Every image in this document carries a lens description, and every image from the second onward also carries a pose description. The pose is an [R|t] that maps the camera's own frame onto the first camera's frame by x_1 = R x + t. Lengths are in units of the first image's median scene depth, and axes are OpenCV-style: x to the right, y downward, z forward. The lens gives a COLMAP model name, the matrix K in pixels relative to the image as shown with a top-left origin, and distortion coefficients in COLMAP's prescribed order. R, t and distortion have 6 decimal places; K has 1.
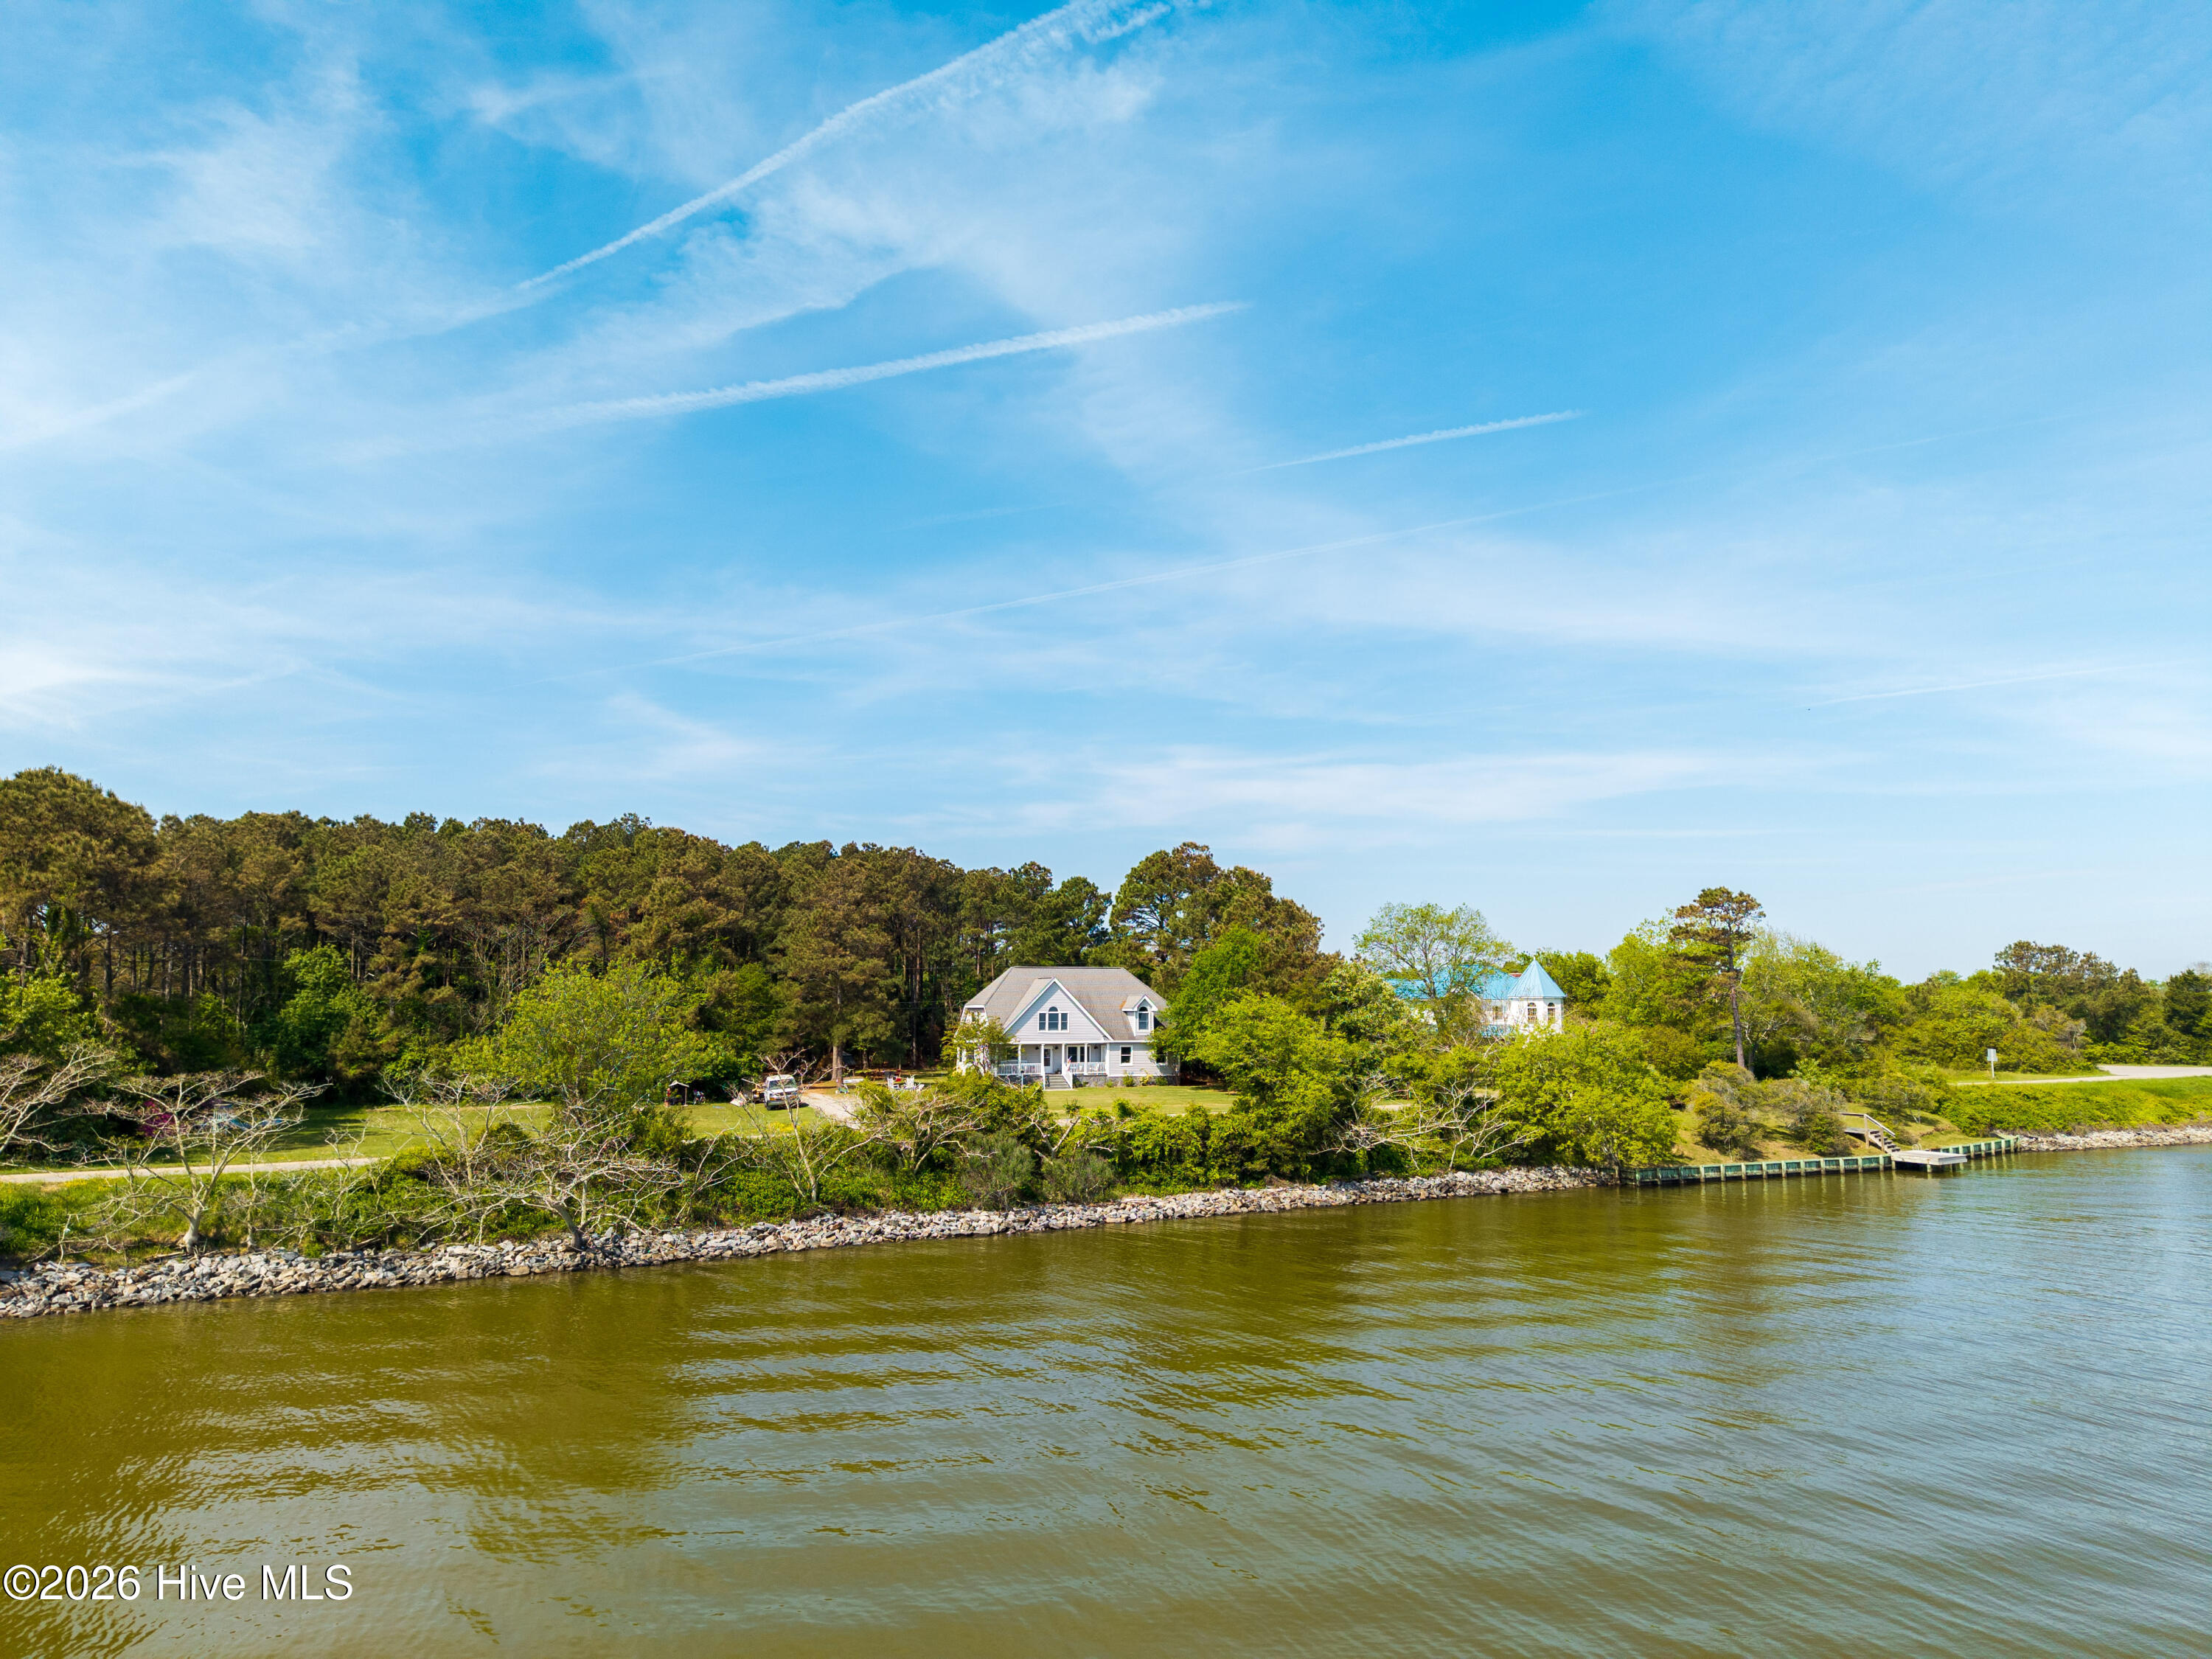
lens RADIAL K [[1482.1, 0, 1113.8], [0, 1482.1, 830.2], [0, 0, 1]] dist [0.051319, -0.044510]
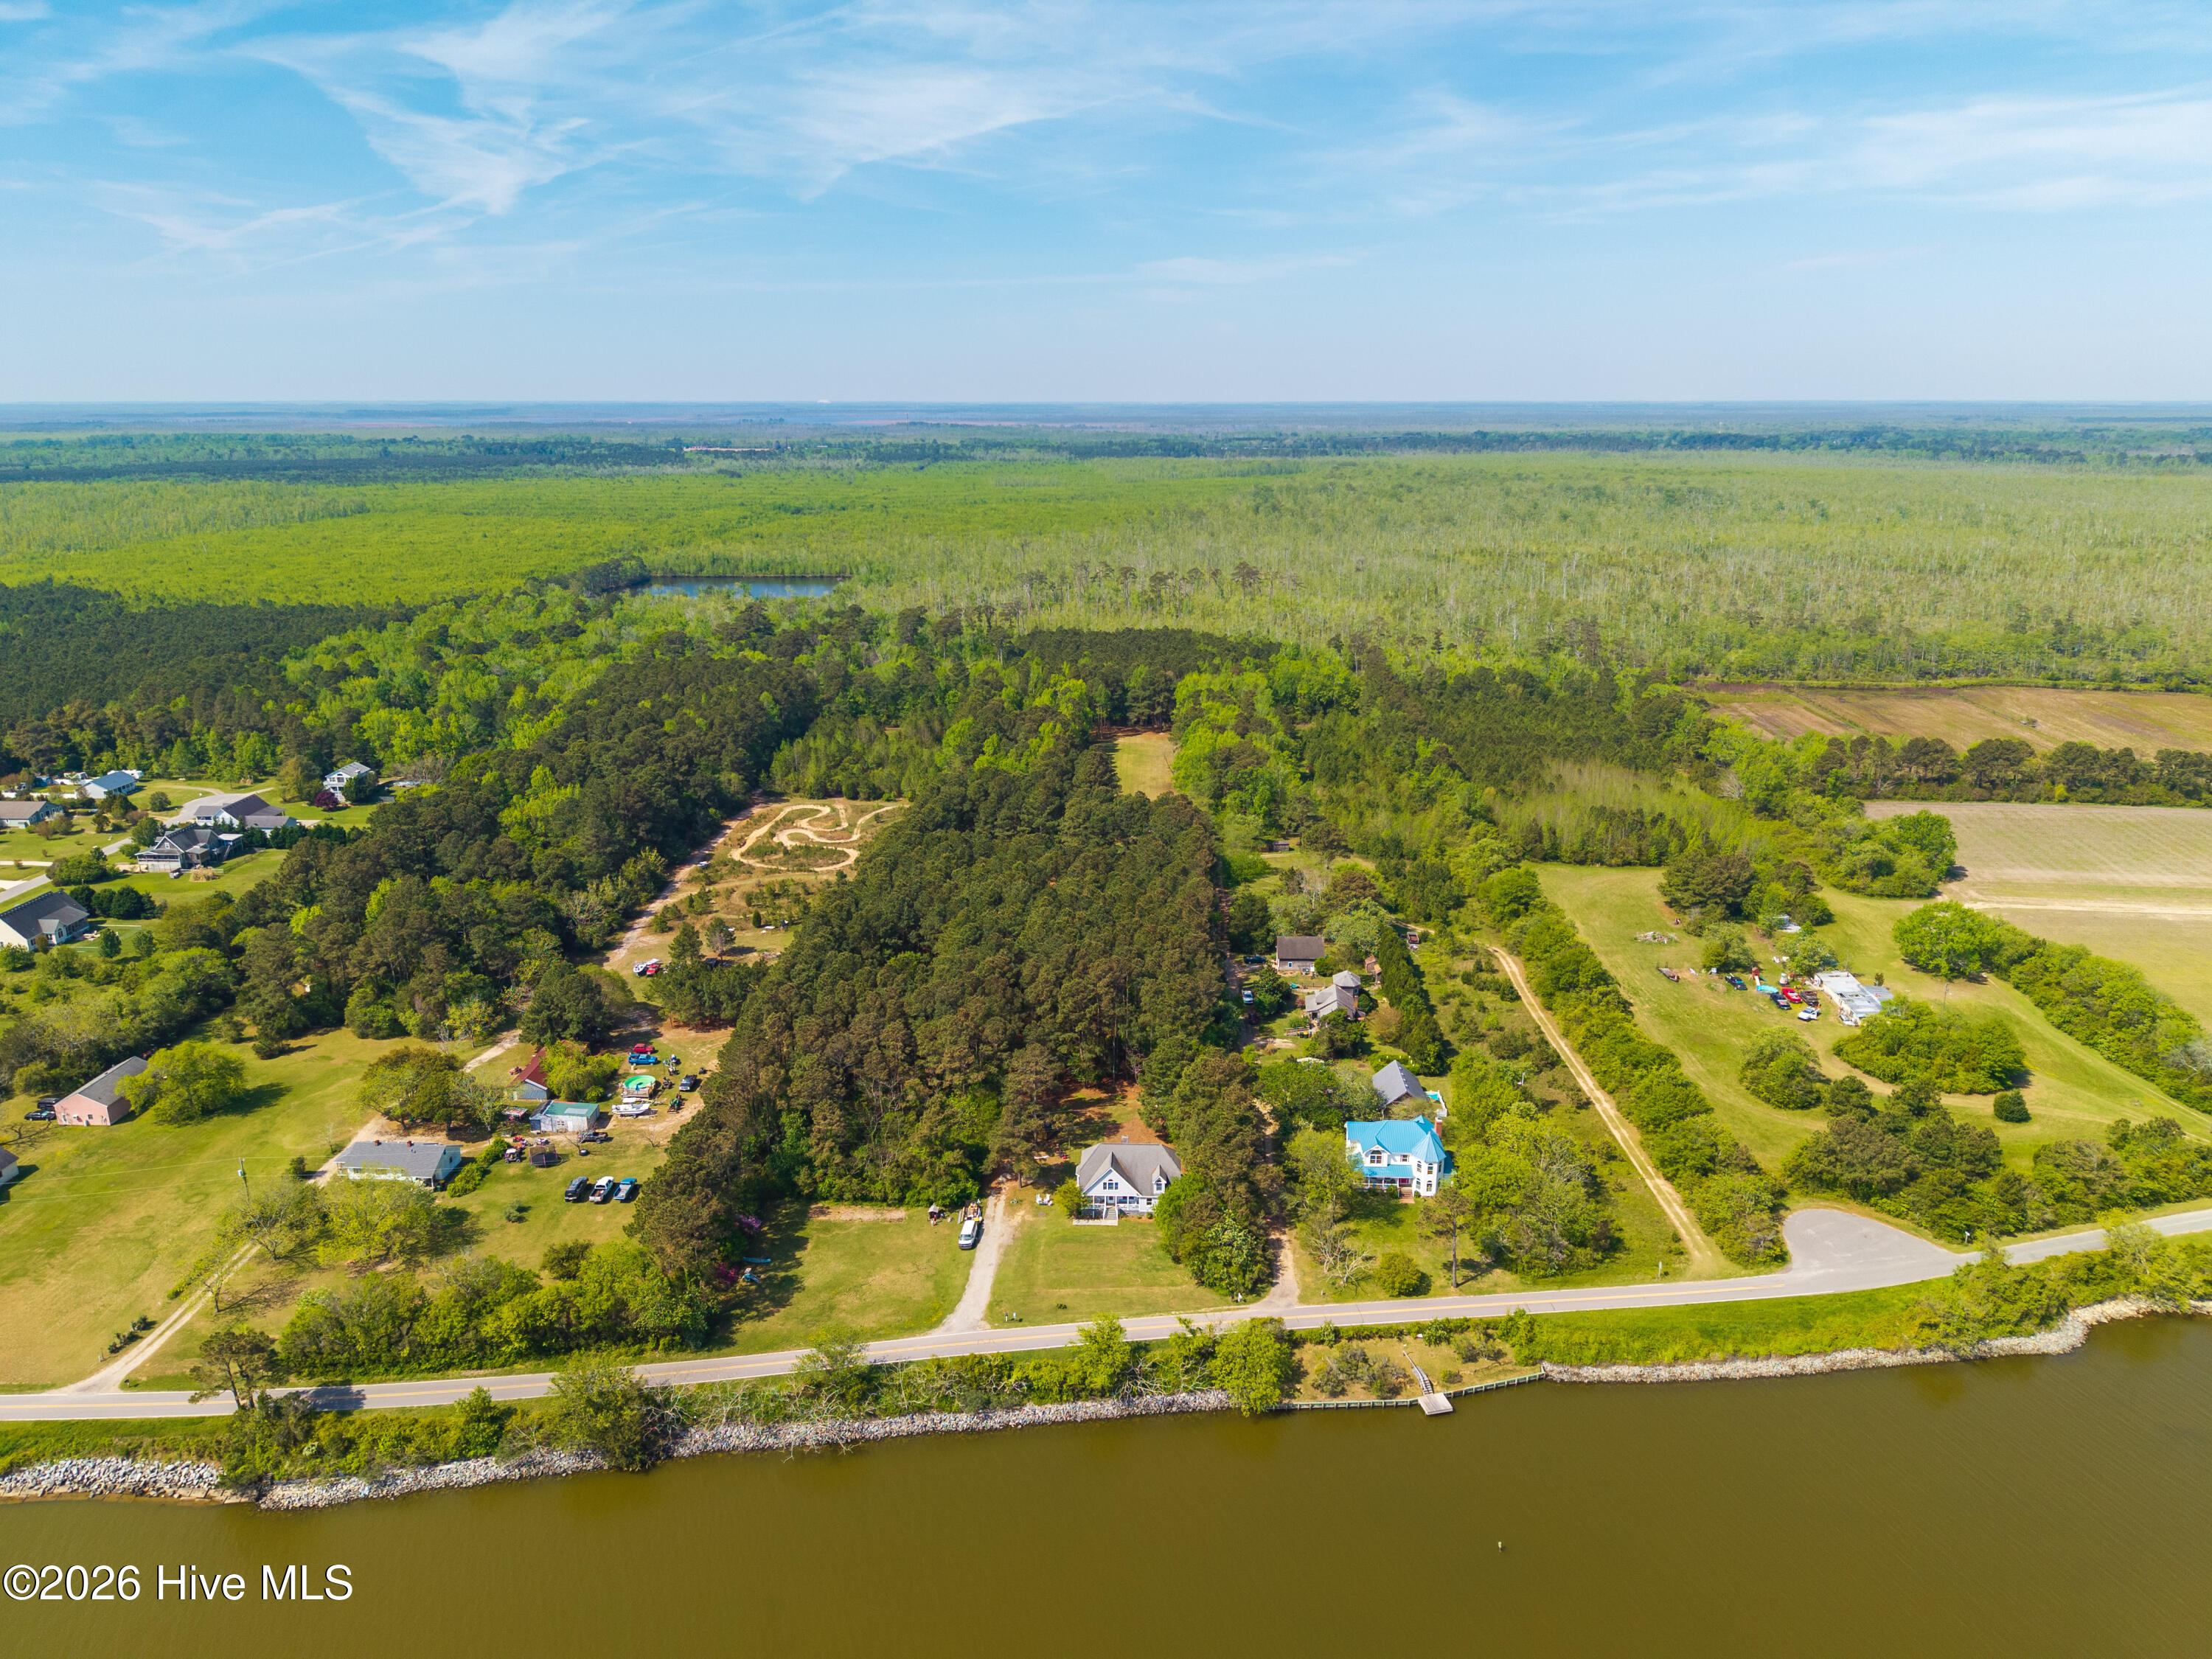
lens RADIAL K [[1485.4, 0, 1104.1], [0, 1485.4, 837.7], [0, 0, 1]] dist [0.029154, -0.028479]
pose [[0.926597, 0.109944, -0.359625, 0.623724], [0.042853, 0.919209, 0.391432, -1.094628], [0.373606, -0.378111, 0.847024, -0.530121]]
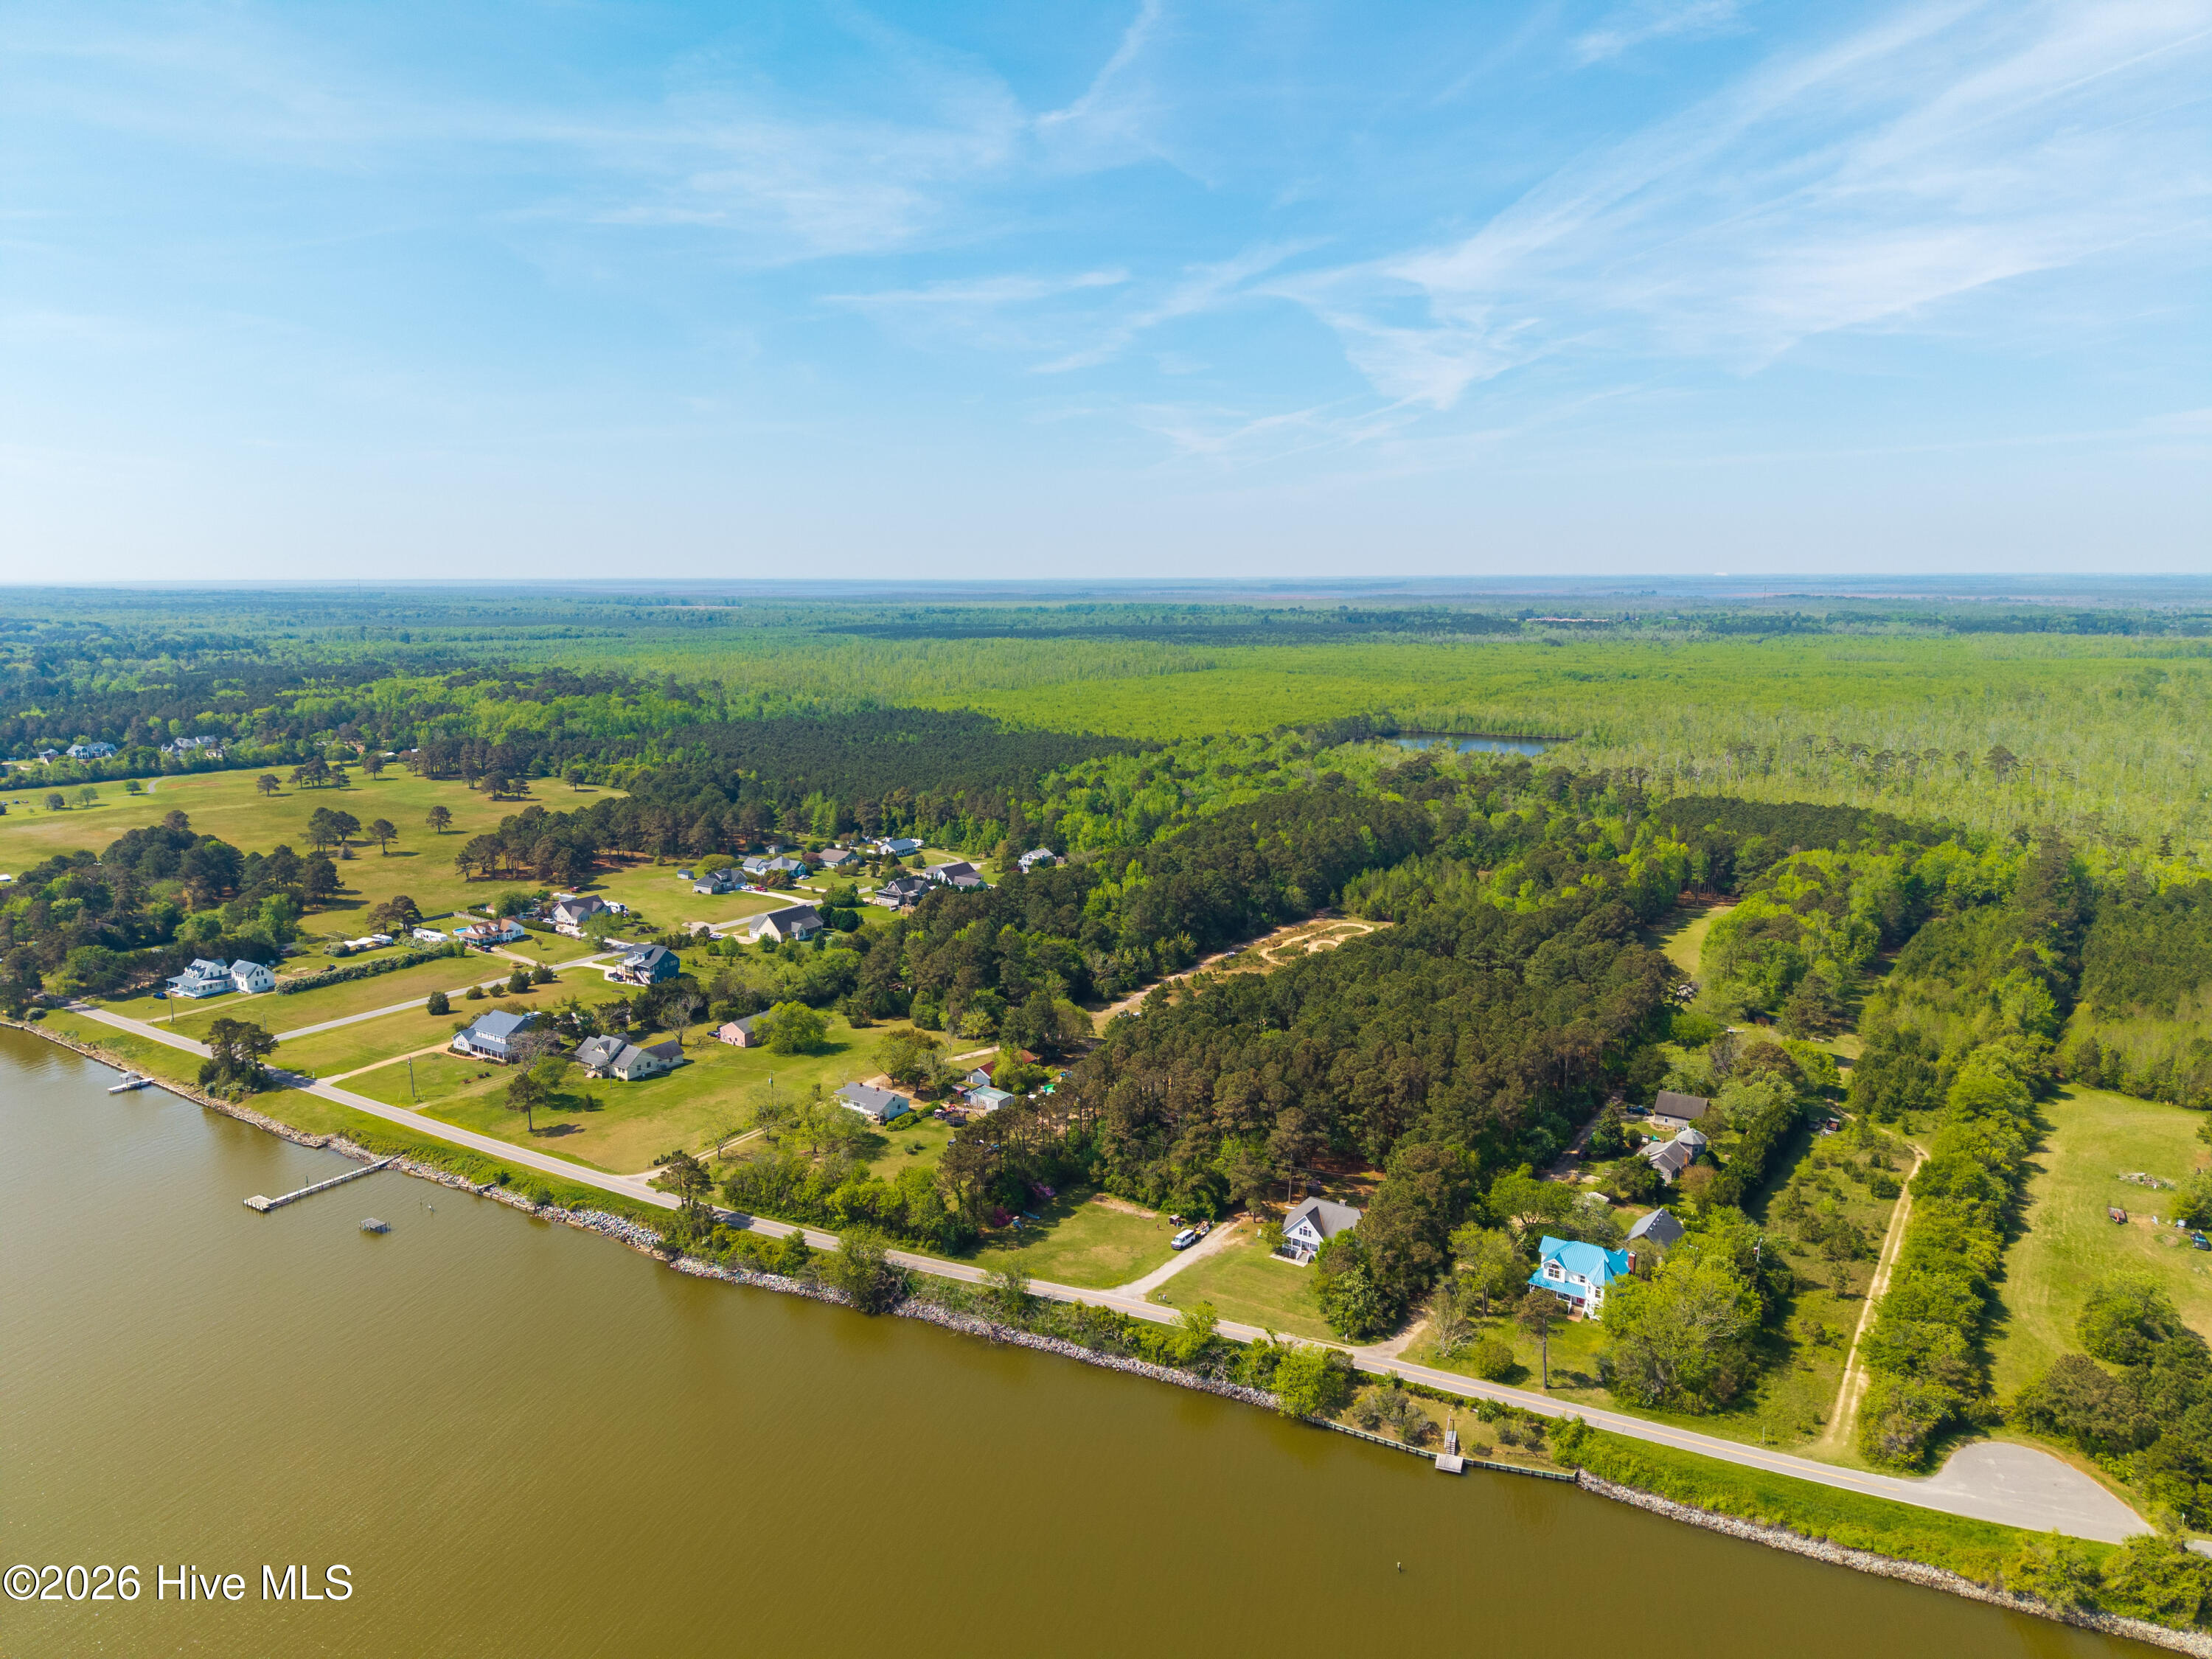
lens RADIAL K [[1467.7, 0, 1112.1], [0, 1467.7, 838.4], [0, 0, 1]] dist [0.035967, -0.027164]
pose [[0.578560, 0.148891, -0.801935, 1.554681], [0.098456, 0.963260, 0.249875, -1.080140], [0.809676, -0.223523, 0.542644, -0.367263]]
